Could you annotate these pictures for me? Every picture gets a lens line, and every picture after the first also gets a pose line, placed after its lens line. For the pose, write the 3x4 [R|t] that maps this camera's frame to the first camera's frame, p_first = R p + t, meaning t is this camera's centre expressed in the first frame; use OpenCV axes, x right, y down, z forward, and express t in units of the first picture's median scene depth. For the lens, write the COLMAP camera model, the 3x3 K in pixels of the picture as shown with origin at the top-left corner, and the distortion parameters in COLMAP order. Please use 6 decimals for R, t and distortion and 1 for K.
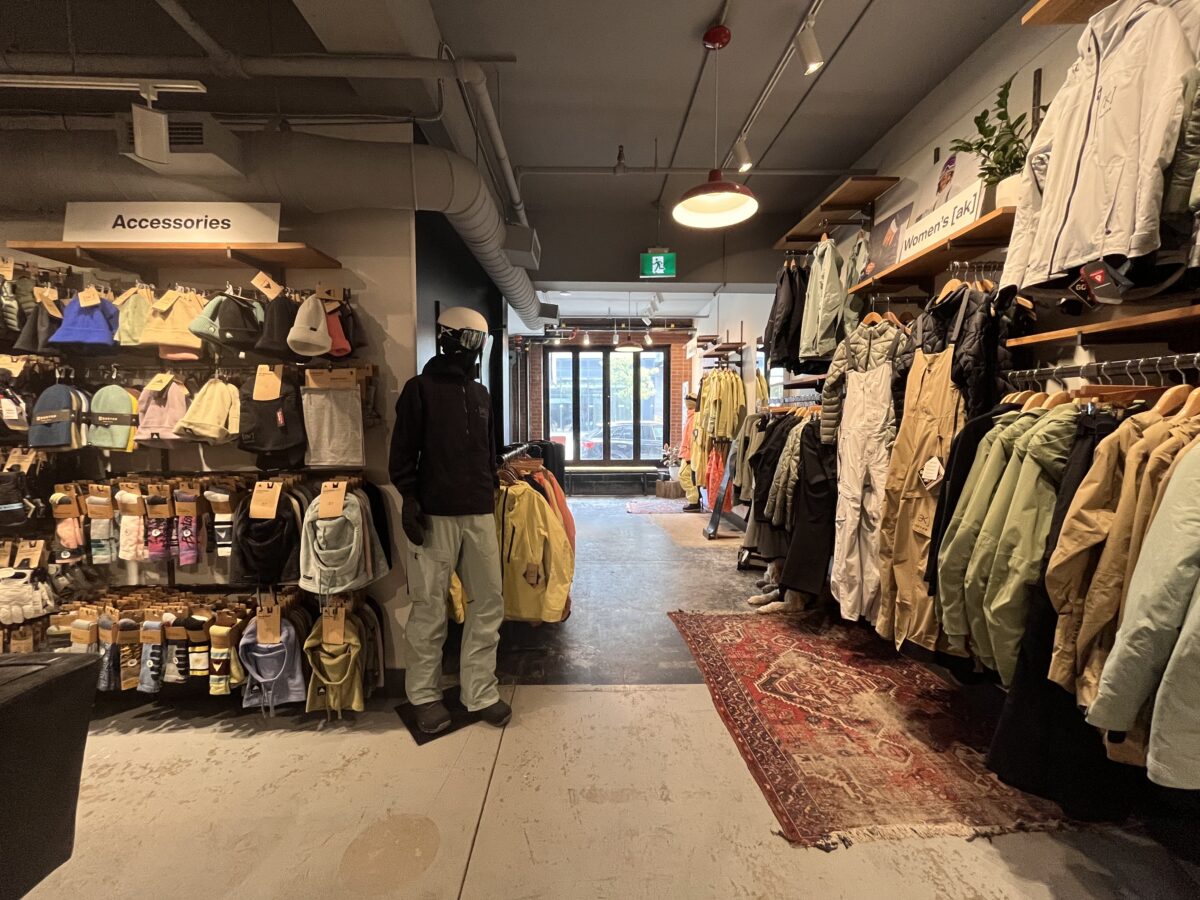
lens RADIAL K [[488.0, 0, 599.0], [0, 488.0, 448.0], [0, 0, 1]] dist [0.001070, -0.000087]
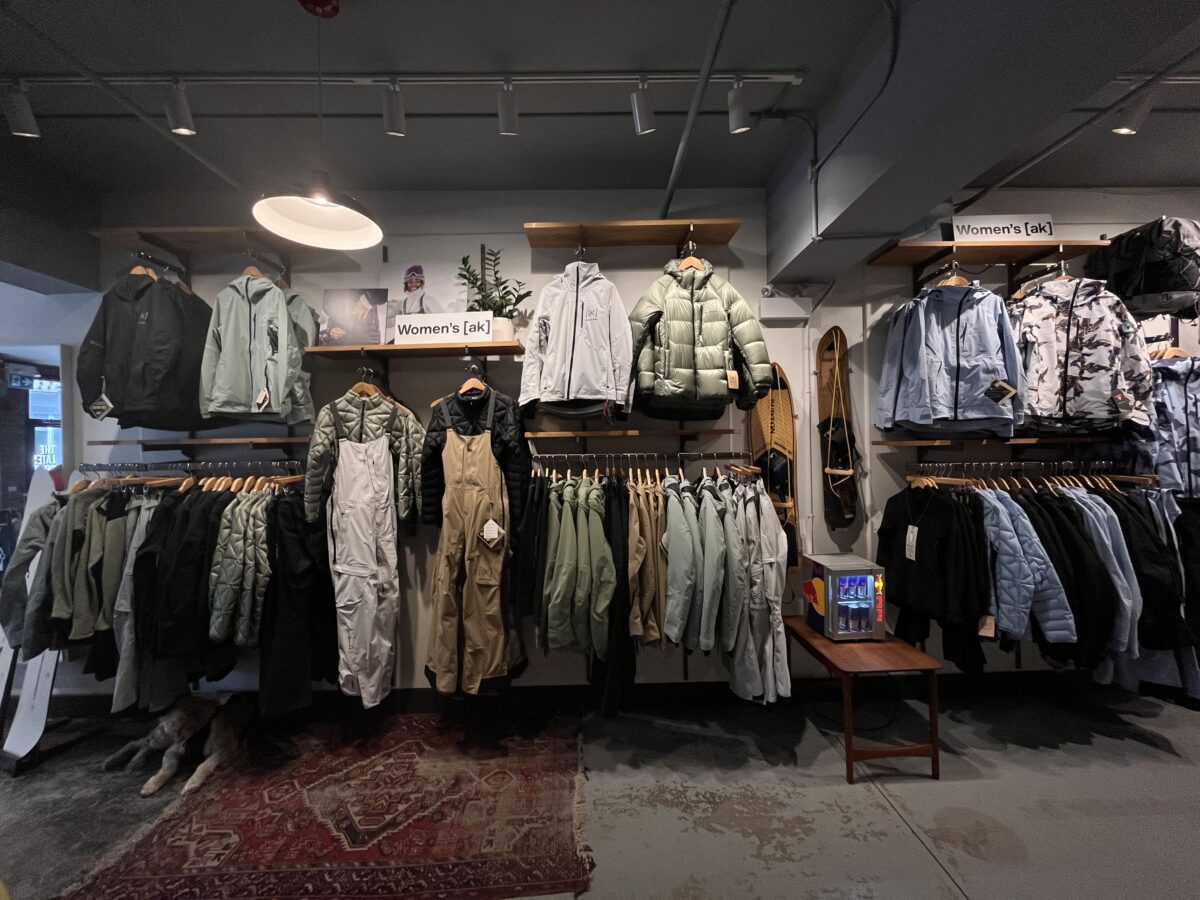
lens RADIAL K [[488.0, 0, 597.4], [0, 488.0, 449.4], [0, 0, 1]] dist [0.001070, -0.000087]
pose [[0.014850, 0.001833, 0.999888, -0.280332], [0.080090, 0.996783, -0.003017, -0.068295], [-0.996677, 0.080126, 0.014655, 0.350029]]
